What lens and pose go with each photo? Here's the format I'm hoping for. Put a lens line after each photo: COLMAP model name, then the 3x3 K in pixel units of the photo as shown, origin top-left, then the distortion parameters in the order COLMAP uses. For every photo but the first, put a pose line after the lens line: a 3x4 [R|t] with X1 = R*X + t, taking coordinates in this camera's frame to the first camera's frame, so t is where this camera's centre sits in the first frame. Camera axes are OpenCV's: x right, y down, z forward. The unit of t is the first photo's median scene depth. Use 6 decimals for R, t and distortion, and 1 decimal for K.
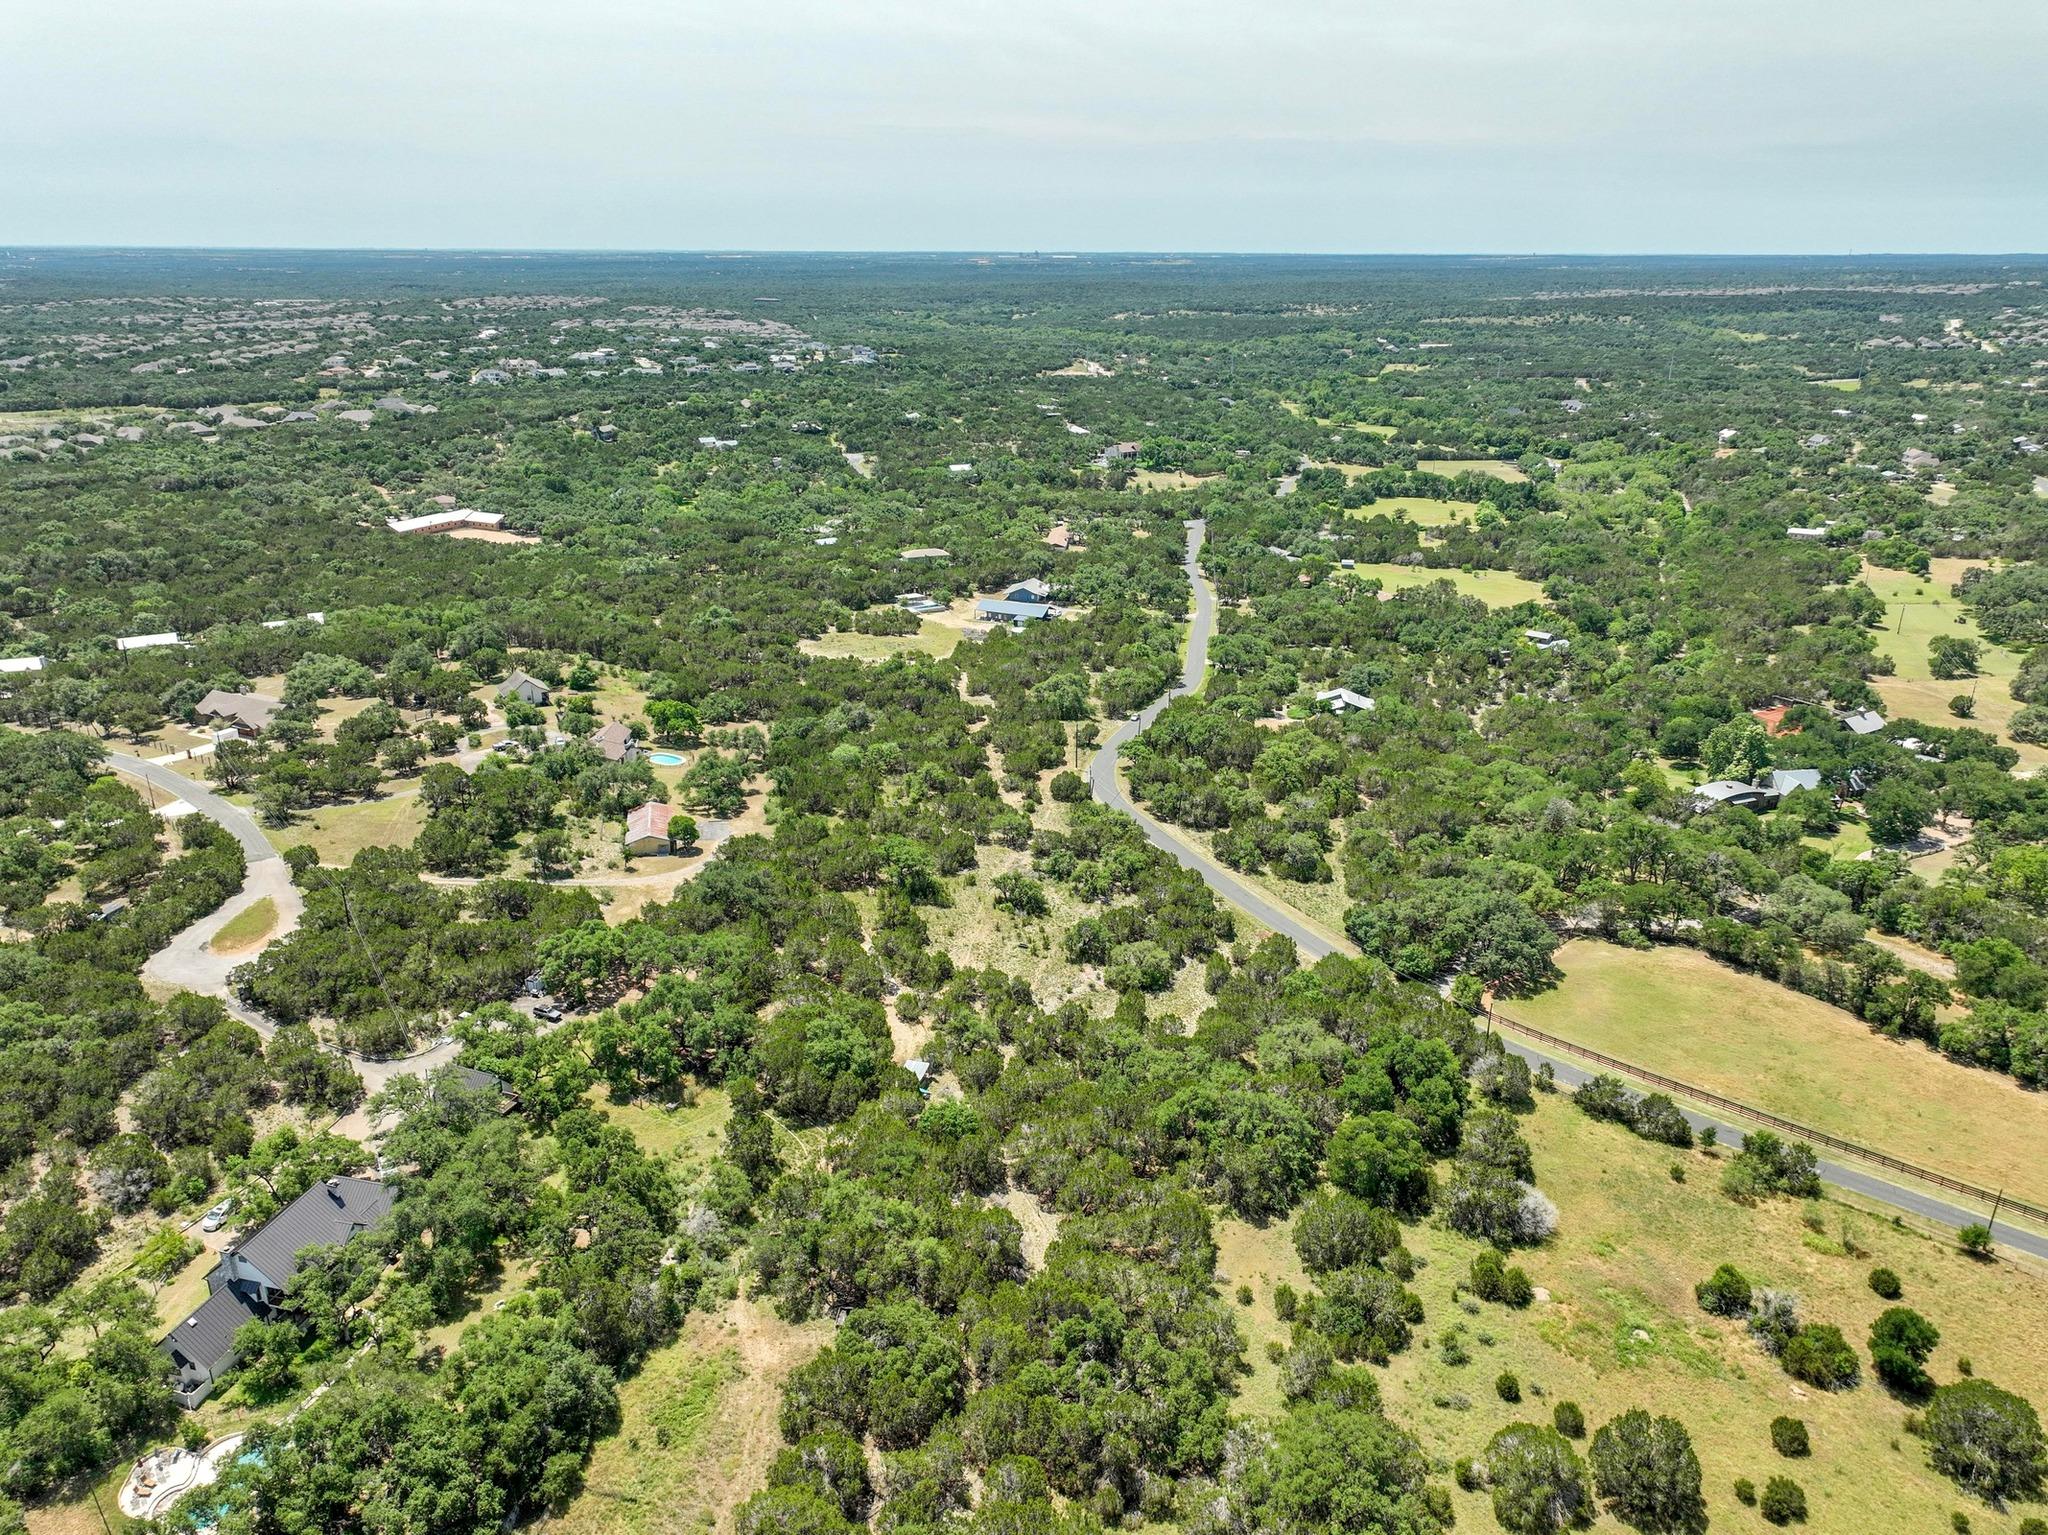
lens RADIAL K [[1441.2, 0, 1024.0], [0, 1441.2, 767.5], [0, 0, 1]] dist [0.005572, 0.005257]
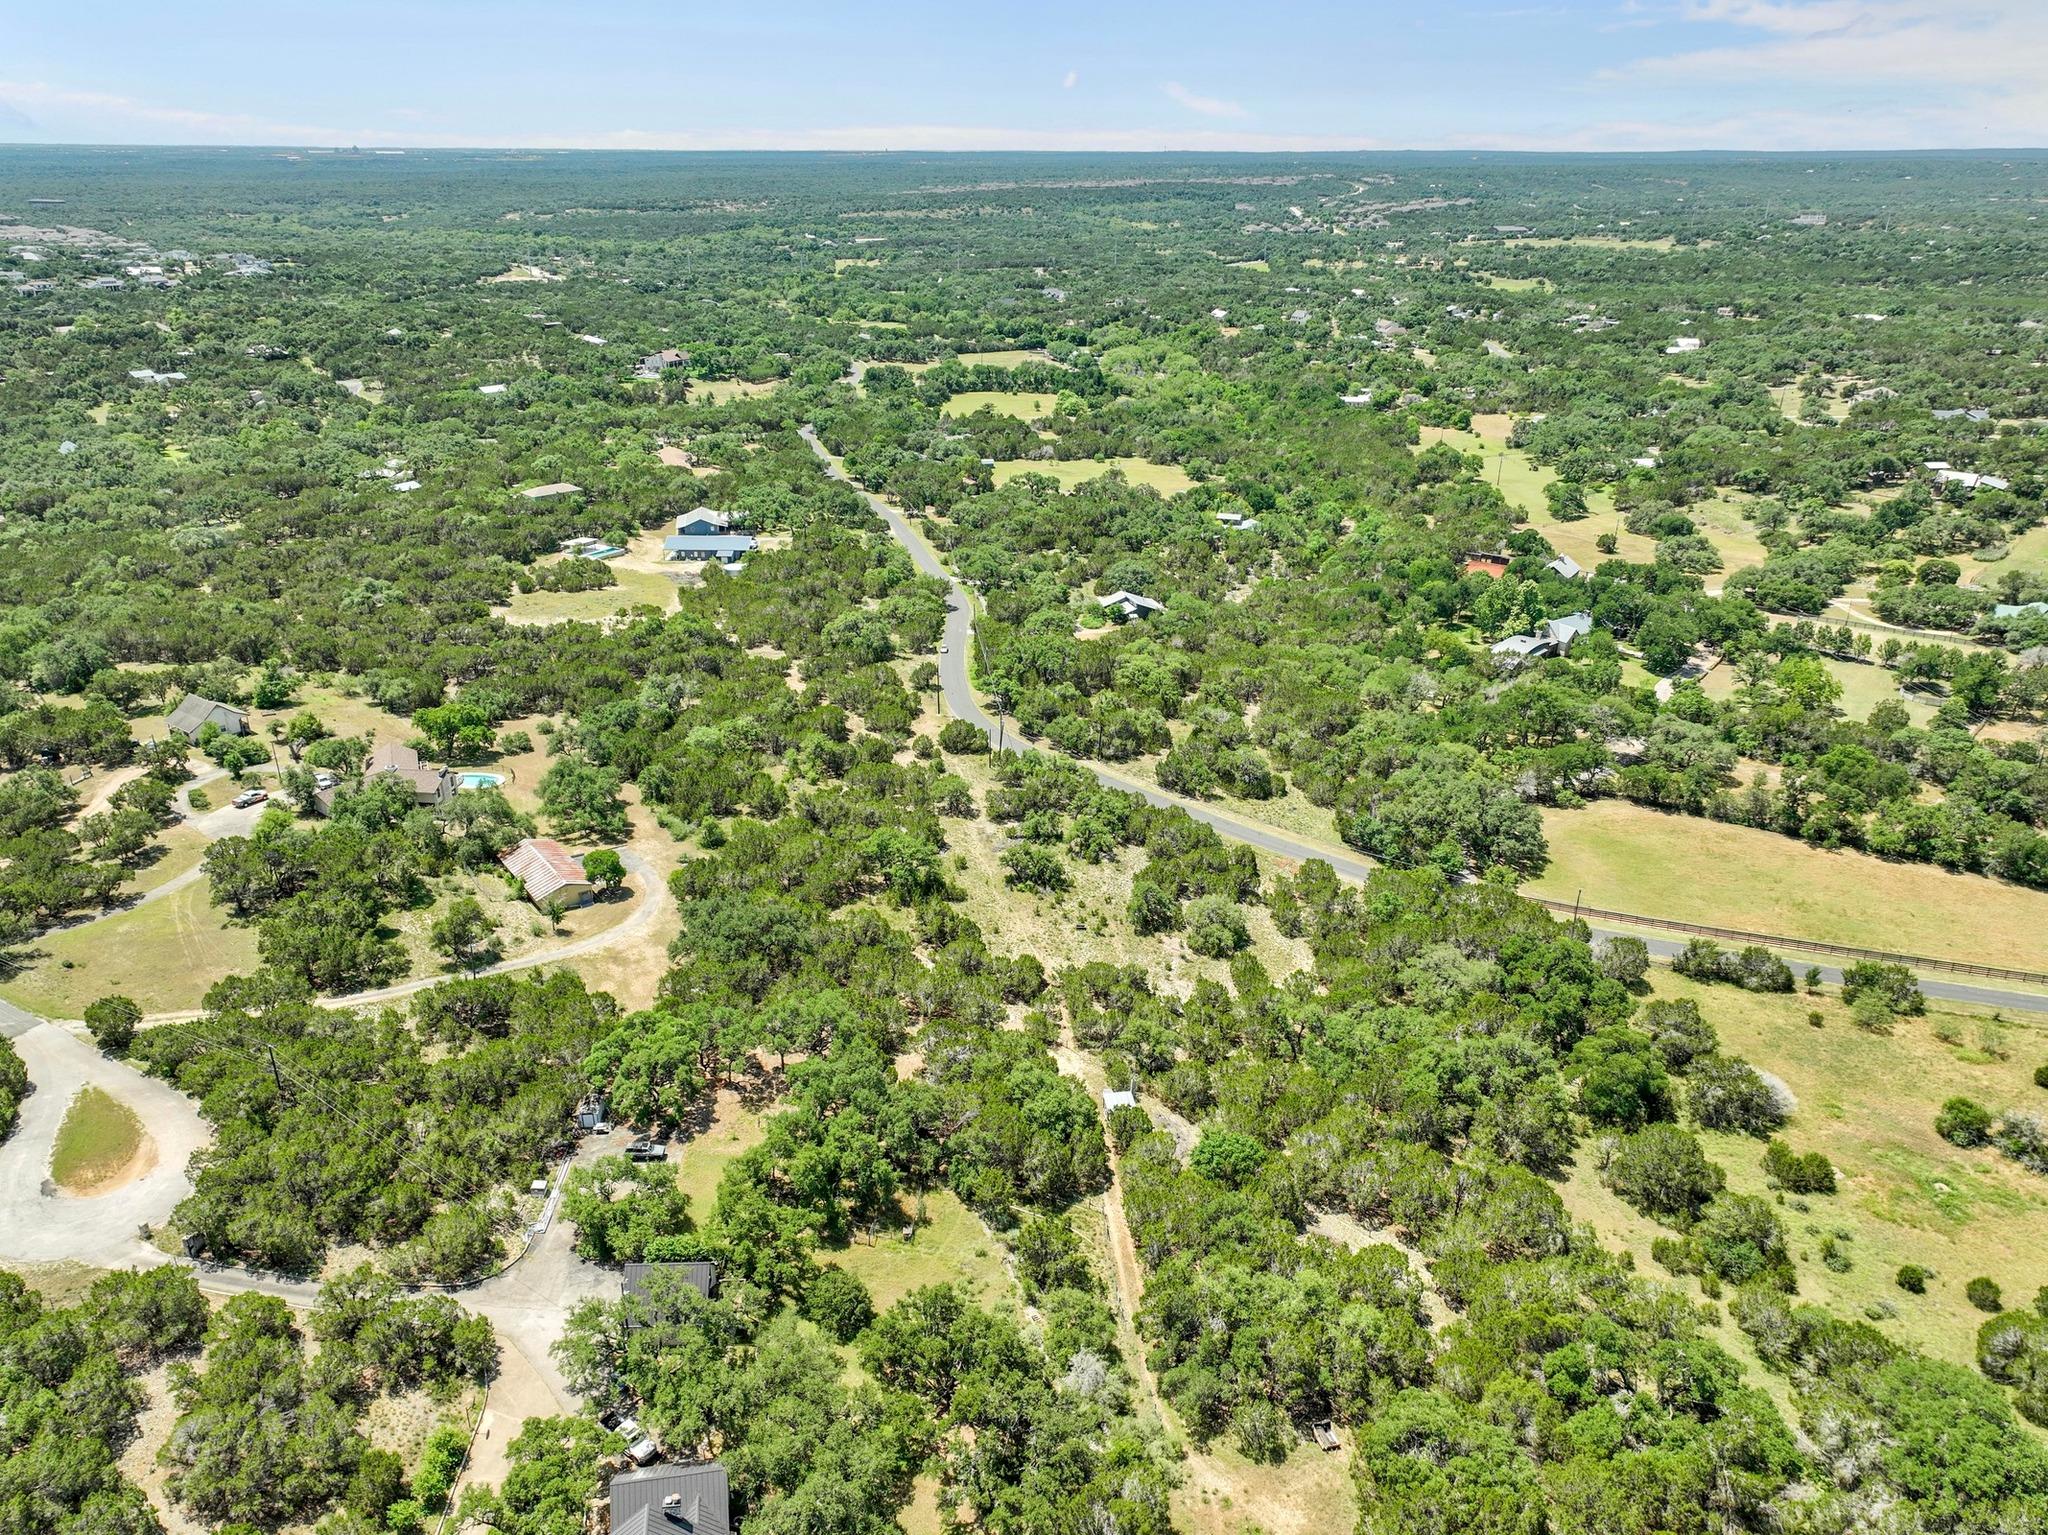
lens RADIAL K [[1441.2, 0, 1024.0], [0, 1441.2, 767.5], [0, 0, 1]] dist [0.005572, 0.005257]
pose [[0.914452, -0.160052, 0.371700, -0.179112], [0.136721, 0.986650, 0.088488, -0.027620], [-0.380901, -0.030099, 0.924126, 0.115250]]
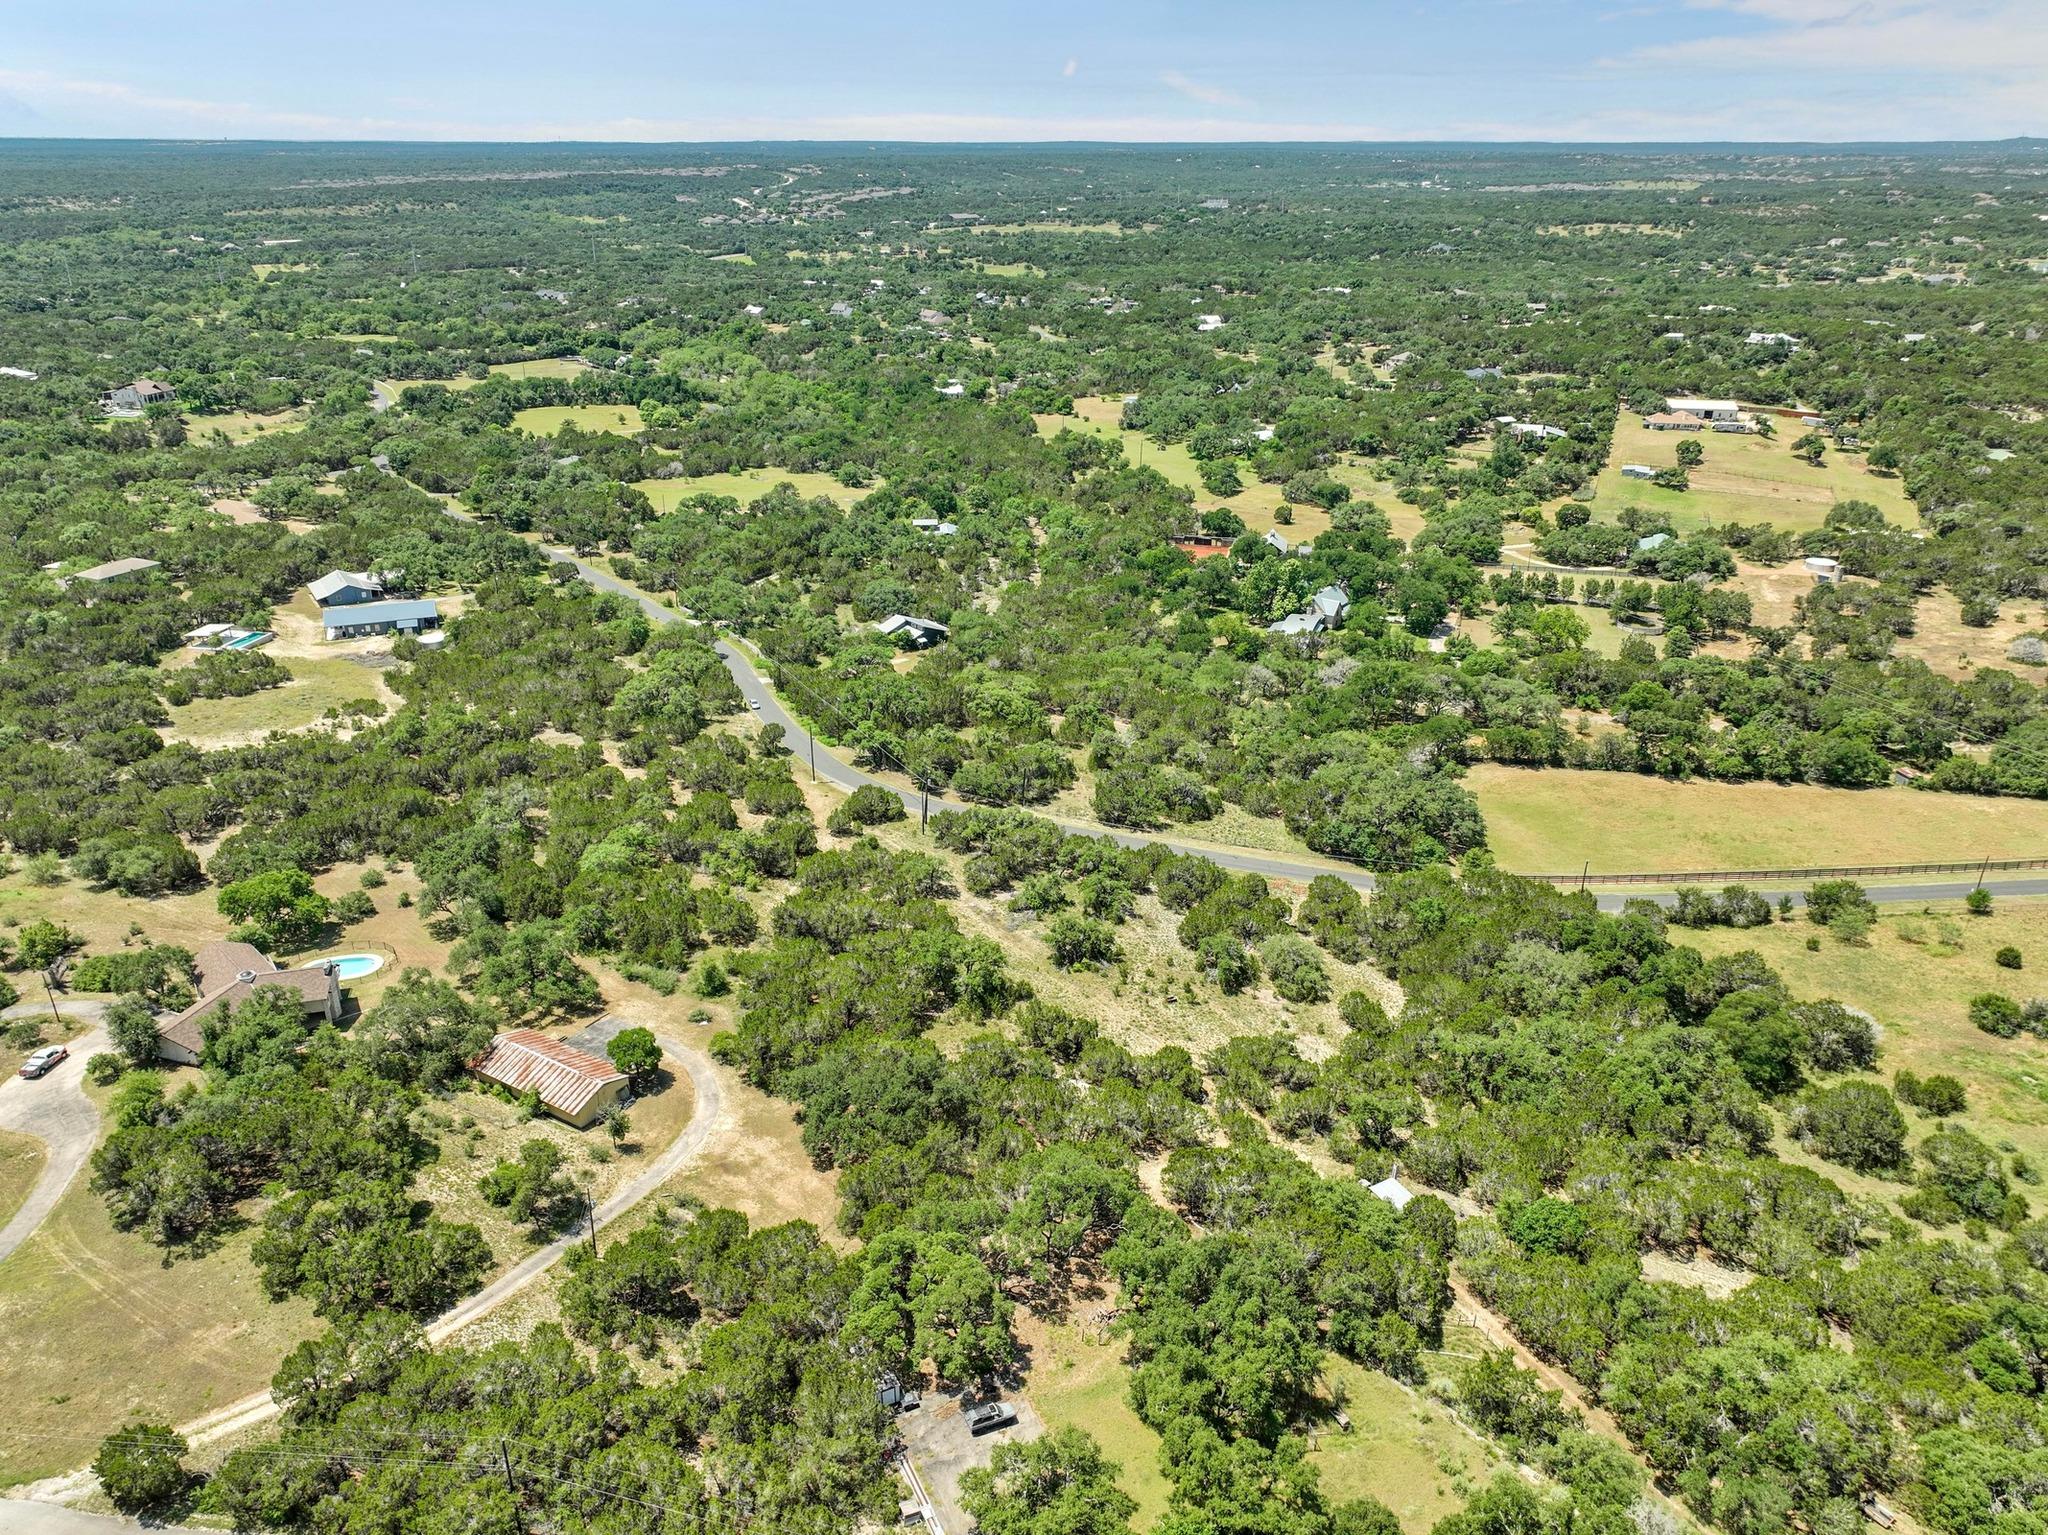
lens RADIAL K [[1441.2, 0, 1024.0], [0, 1441.2, 767.5], [0, 0, 1]] dist [0.005572, 0.005257]
pose [[0.694627, -0.288407, 0.659025, -0.283025], [0.243373, 0.956311, 0.161986, -0.075407], [-0.676951, 0.047869, 0.734470, 0.252495]]
